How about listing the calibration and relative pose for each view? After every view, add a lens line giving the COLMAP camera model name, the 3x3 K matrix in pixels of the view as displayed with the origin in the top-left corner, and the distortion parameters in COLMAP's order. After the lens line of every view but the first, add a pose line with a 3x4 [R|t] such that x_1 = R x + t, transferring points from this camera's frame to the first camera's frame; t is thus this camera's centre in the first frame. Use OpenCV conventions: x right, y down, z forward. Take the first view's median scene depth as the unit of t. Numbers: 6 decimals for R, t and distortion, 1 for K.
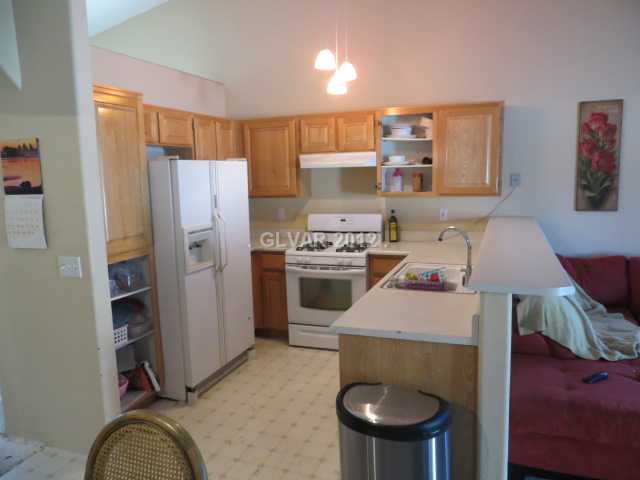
lens RADIAL K [[471.9, 0, 320.0], [0, 471.9, 240.0], [0, 0, 1]] dist [-0.009349, -0.010077]
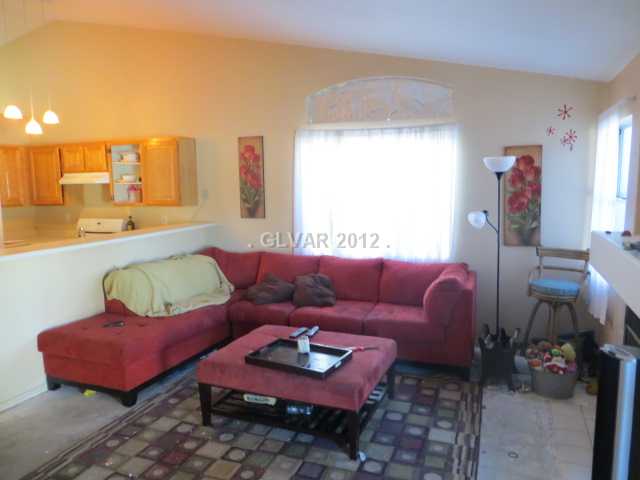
lens RADIAL K [[471.9, 0, 320.0], [0, 471.9, 240.0], [0, 0, 1]] dist [-0.009349, -0.010077]
pose [[0.999658, 0.012400, -0.023008, 0.814994], [-0.012776, 0.999786, -0.016285, 0.020233], [0.022801, 0.016574, 0.999603, -0.342557]]
